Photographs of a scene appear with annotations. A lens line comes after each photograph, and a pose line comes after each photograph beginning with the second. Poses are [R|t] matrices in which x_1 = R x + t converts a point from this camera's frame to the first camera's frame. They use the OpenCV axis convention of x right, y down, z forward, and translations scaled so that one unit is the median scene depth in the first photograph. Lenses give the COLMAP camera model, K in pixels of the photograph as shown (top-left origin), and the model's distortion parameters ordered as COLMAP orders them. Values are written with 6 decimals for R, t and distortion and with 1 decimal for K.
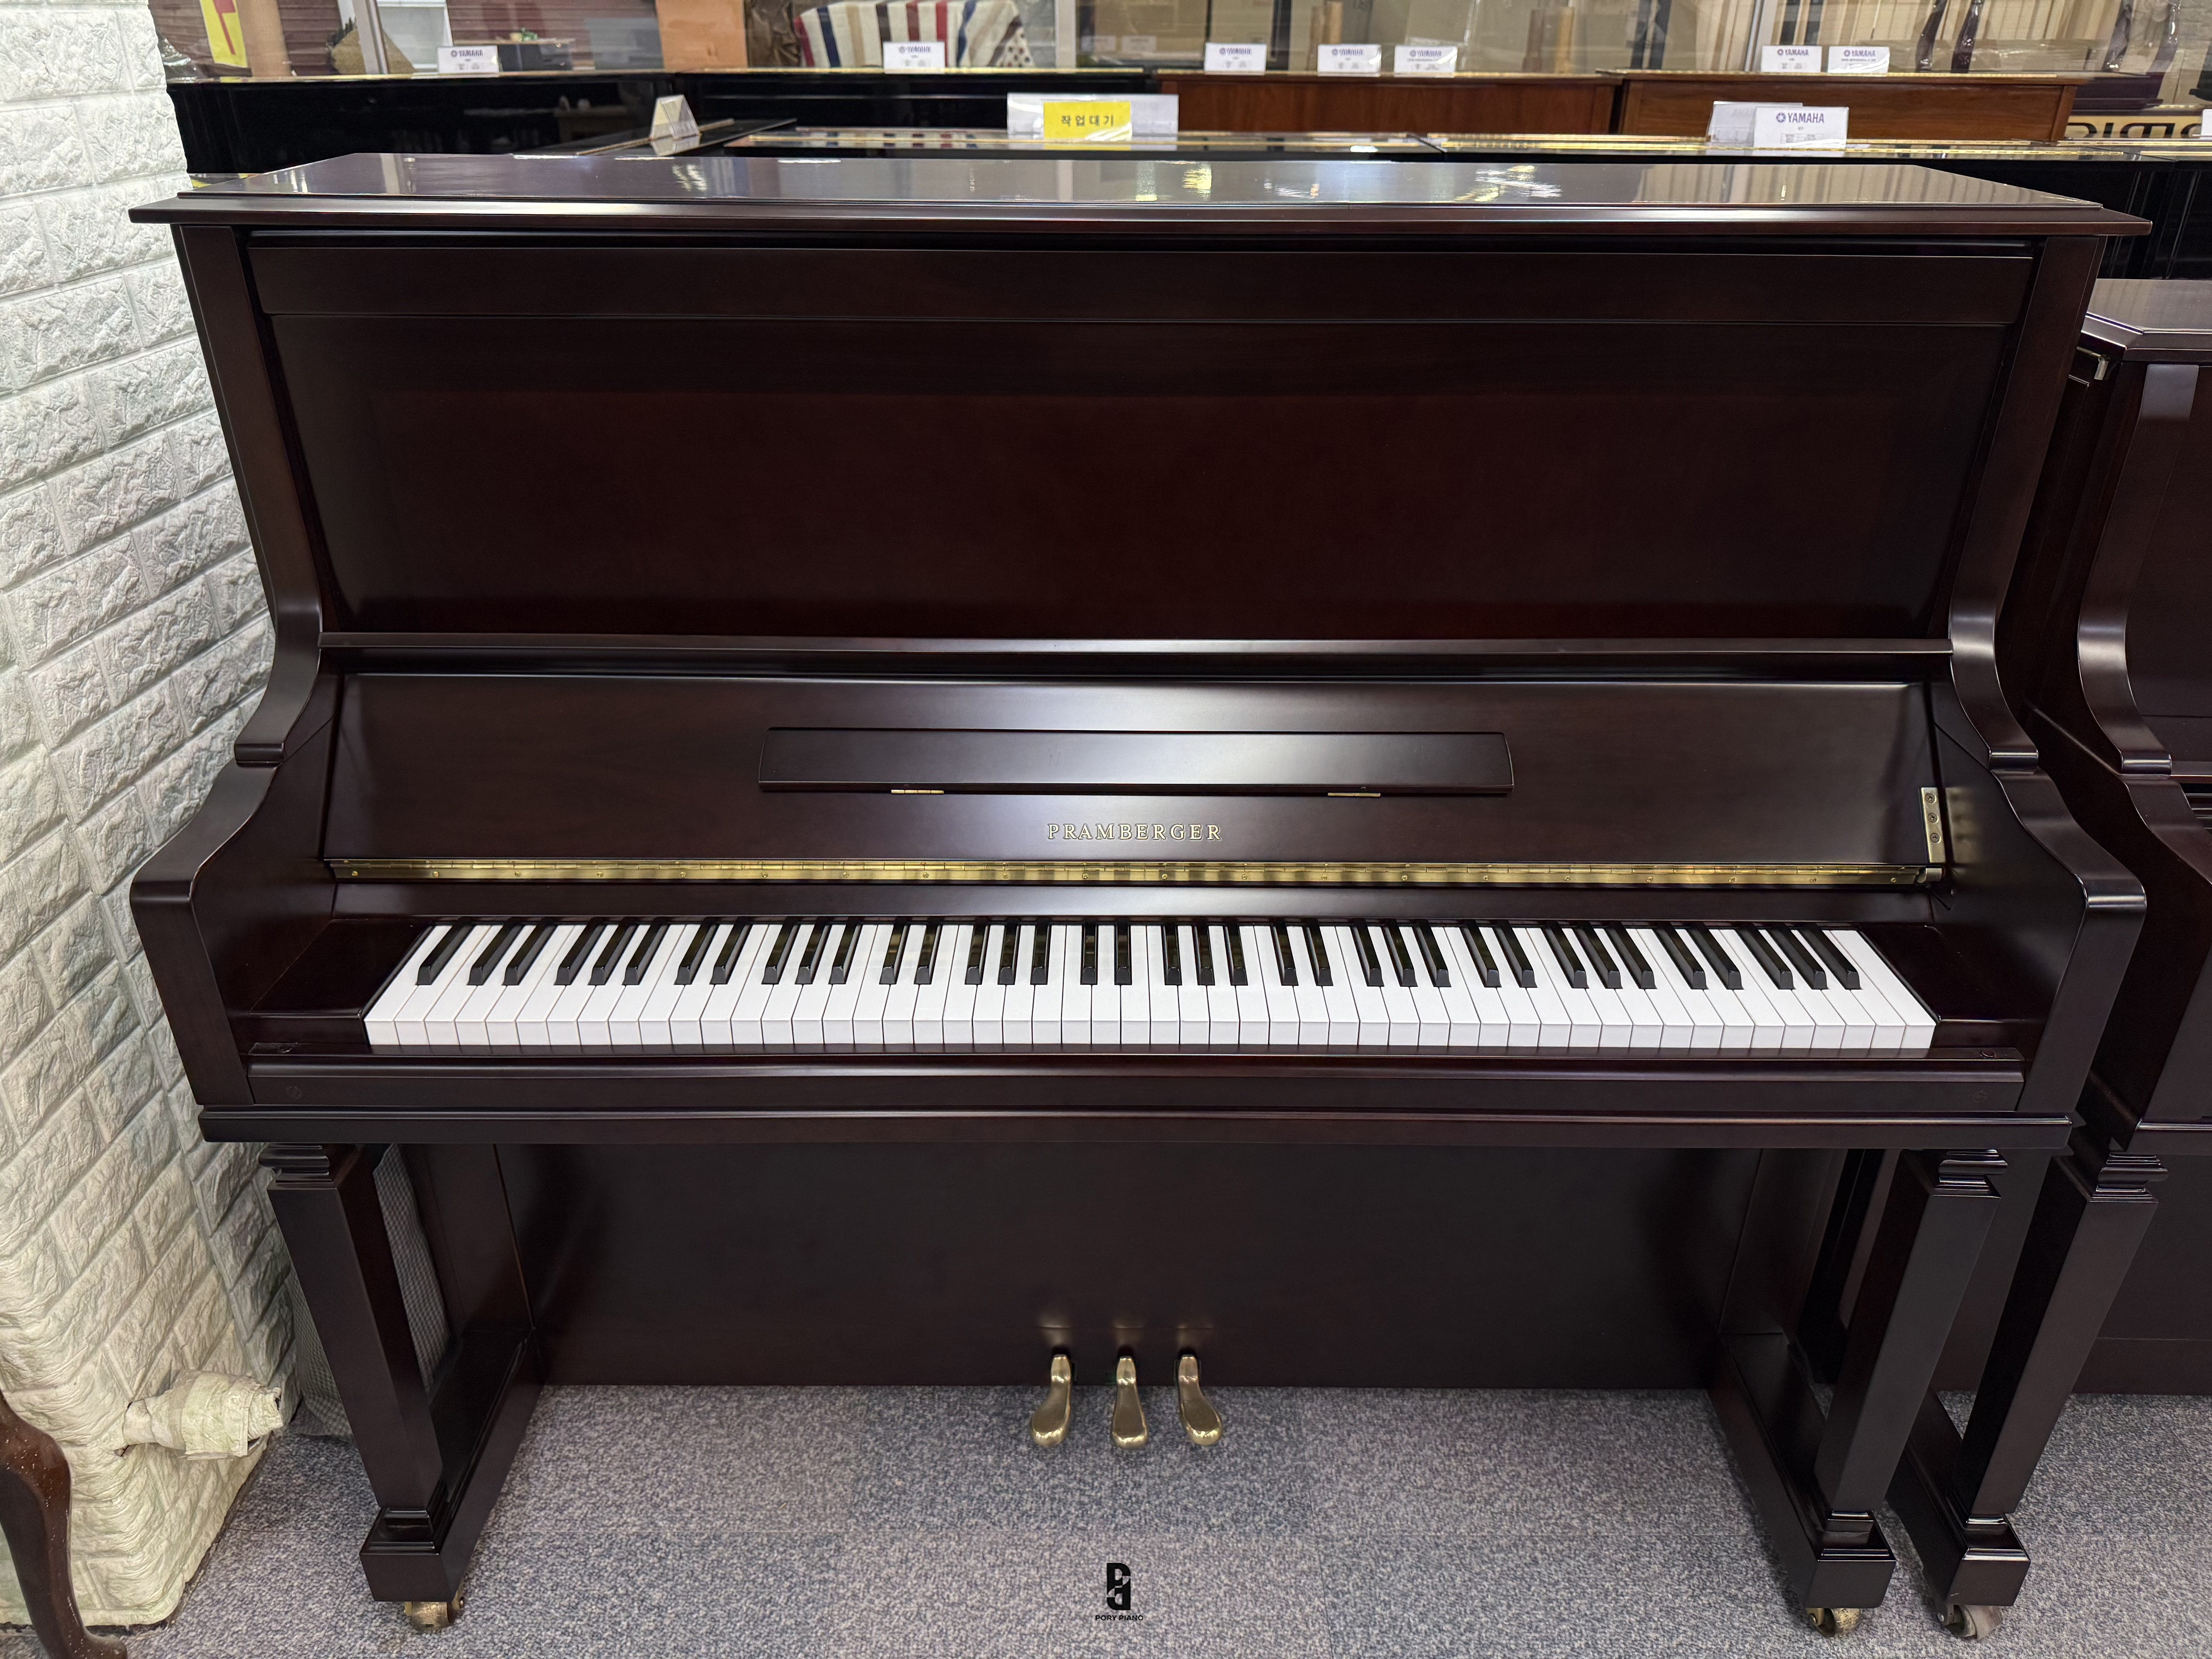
lens RADIAL K [[1566.0, 0, 1110.5], [0, 1566.0, 834.4], [0, 0, 1]] dist [-0.003434, -0.004836]
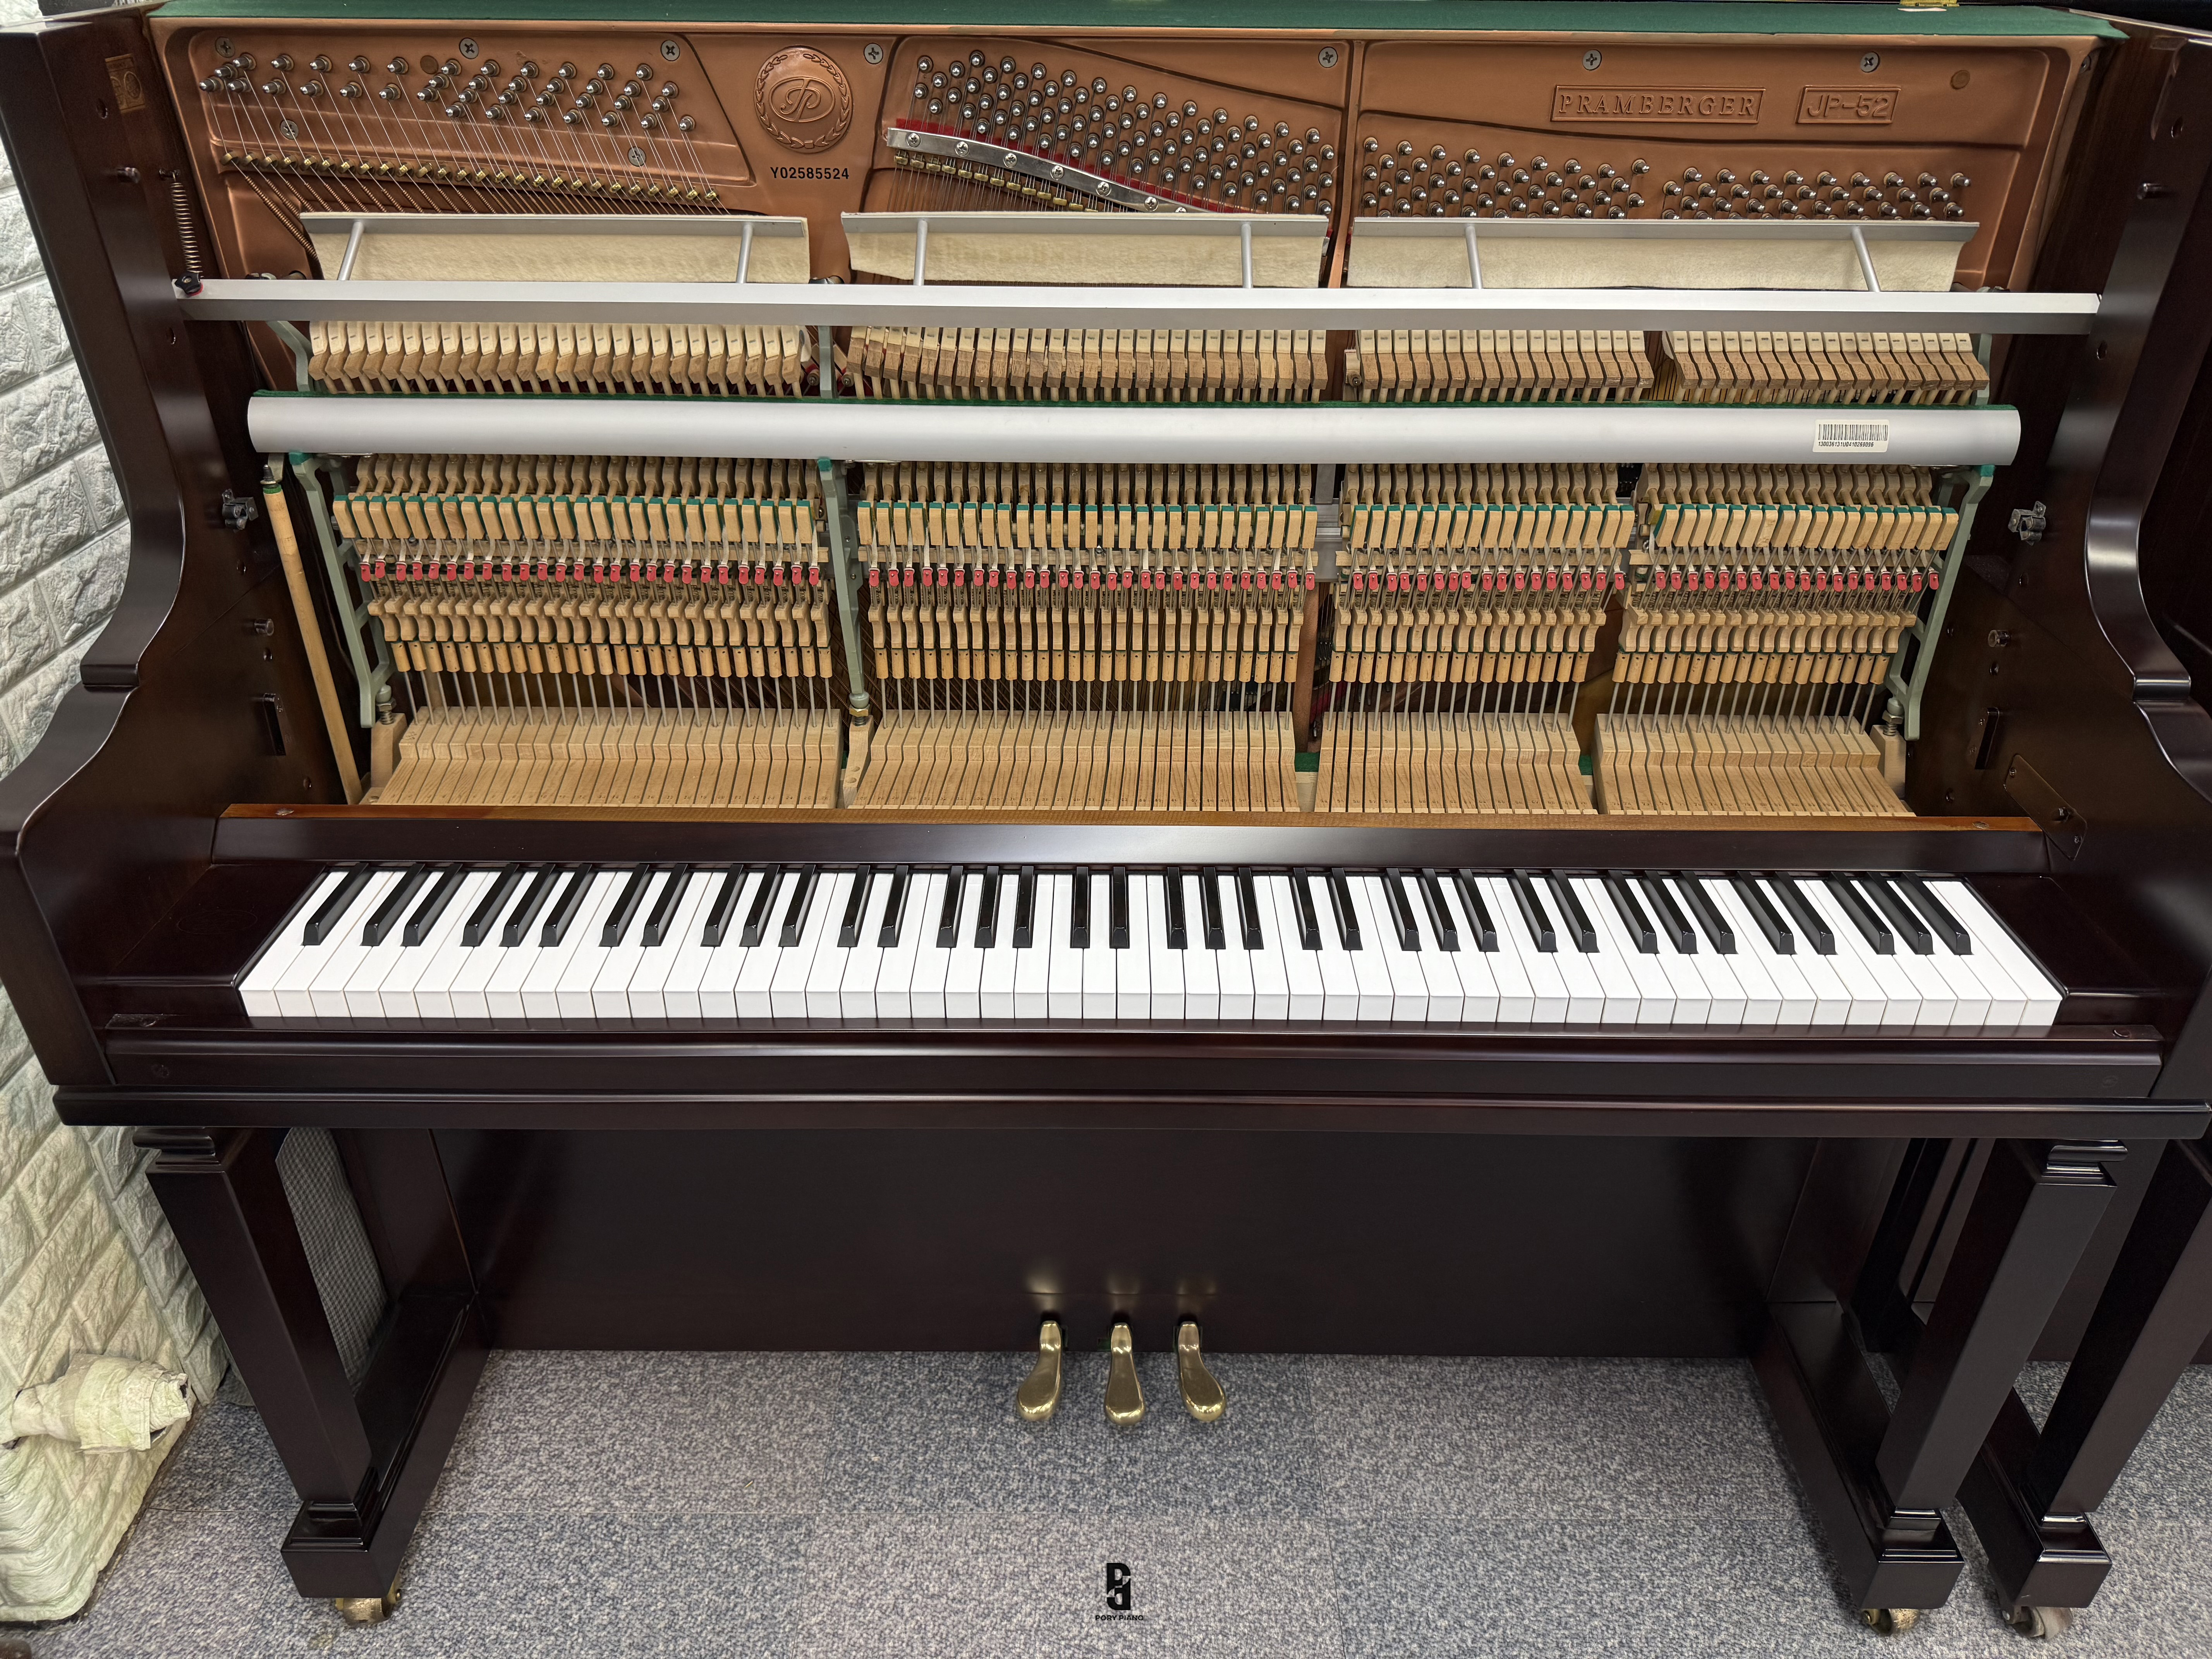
lens RADIAL K [[1566.0, 0, 1106.4], [0, 1566.0, 830.9], [0, 0, 1]] dist [-0.003434, -0.004836]
pose [[0.999996, 0.002709, -0.000550, 0.000953], [-0.002661, 0.997319, 0.073126, -0.025623], [0.000747, -0.073125, 0.997323, 0.116956]]
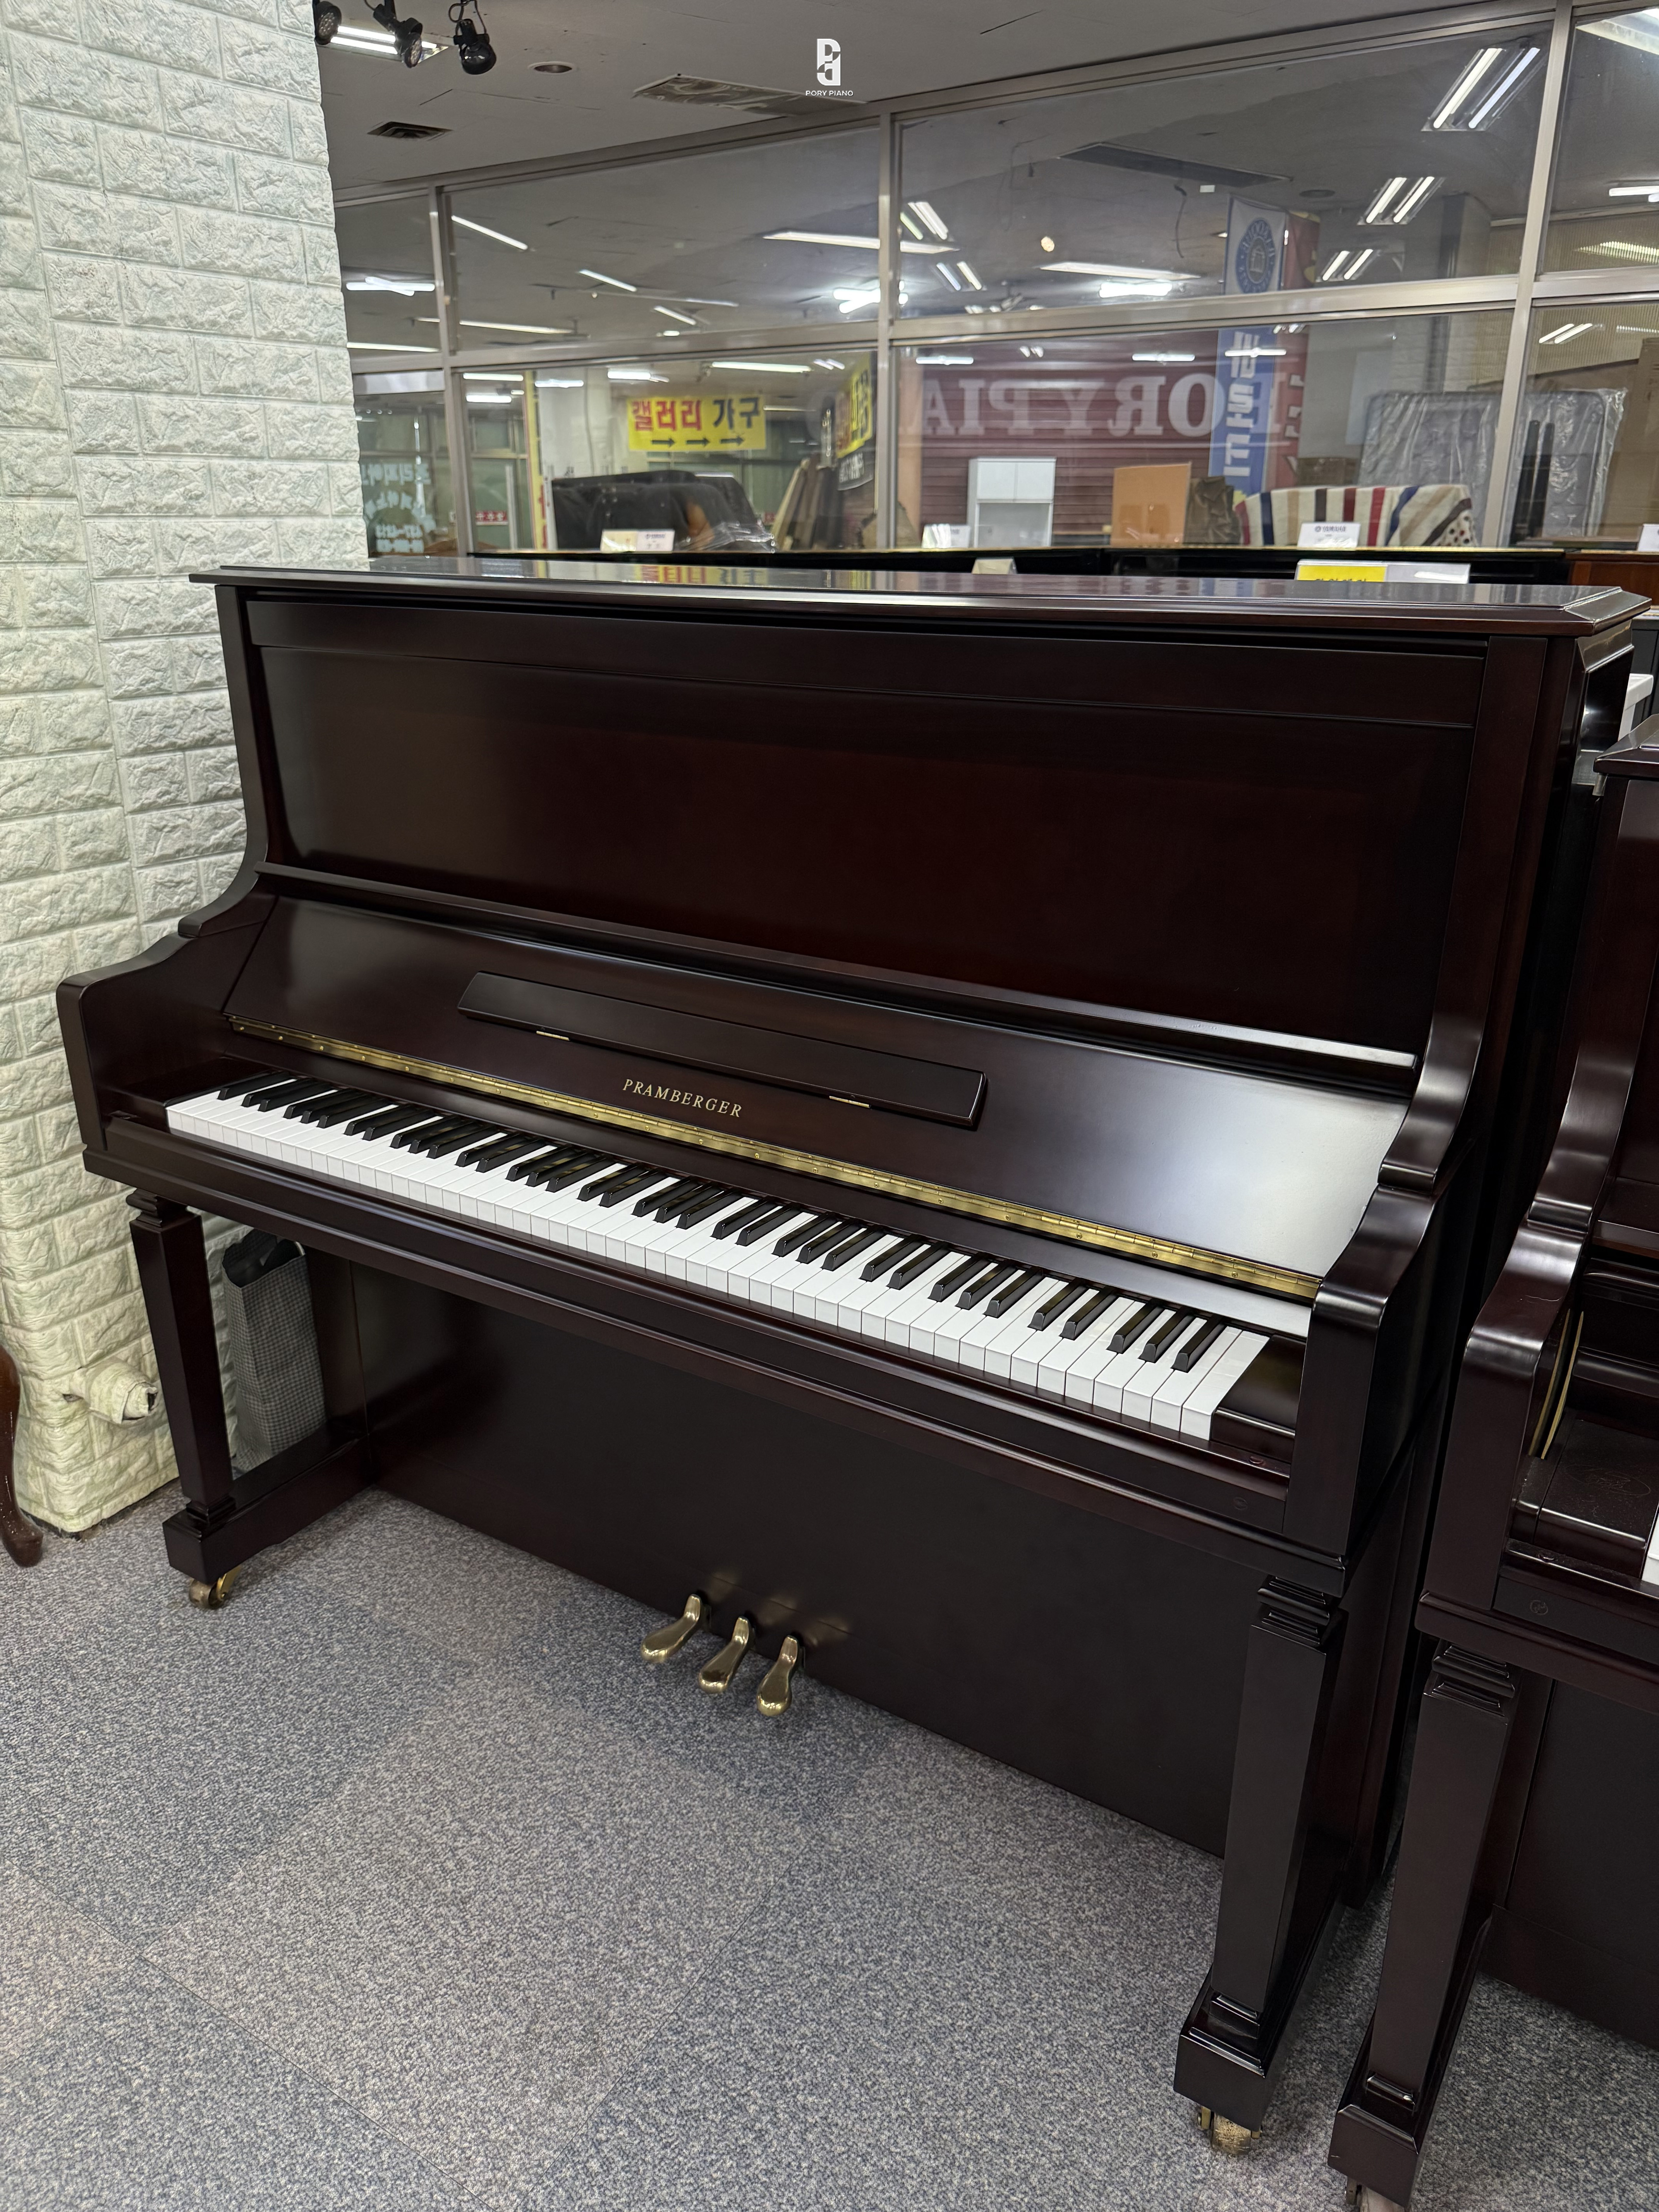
lens RADIAL K [[1566.0, 0, 829.7], [0, 1566.0, 1115.8], [0, 0, 1]] dist [-0.003434, -0.004836]
pose [[0.849357, 0.188280, -0.493096, 0.607842], [-0.244600, 0.968249, -0.051613, 0.038819], [0.467722, 0.164449, 0.868442, 0.017753]]
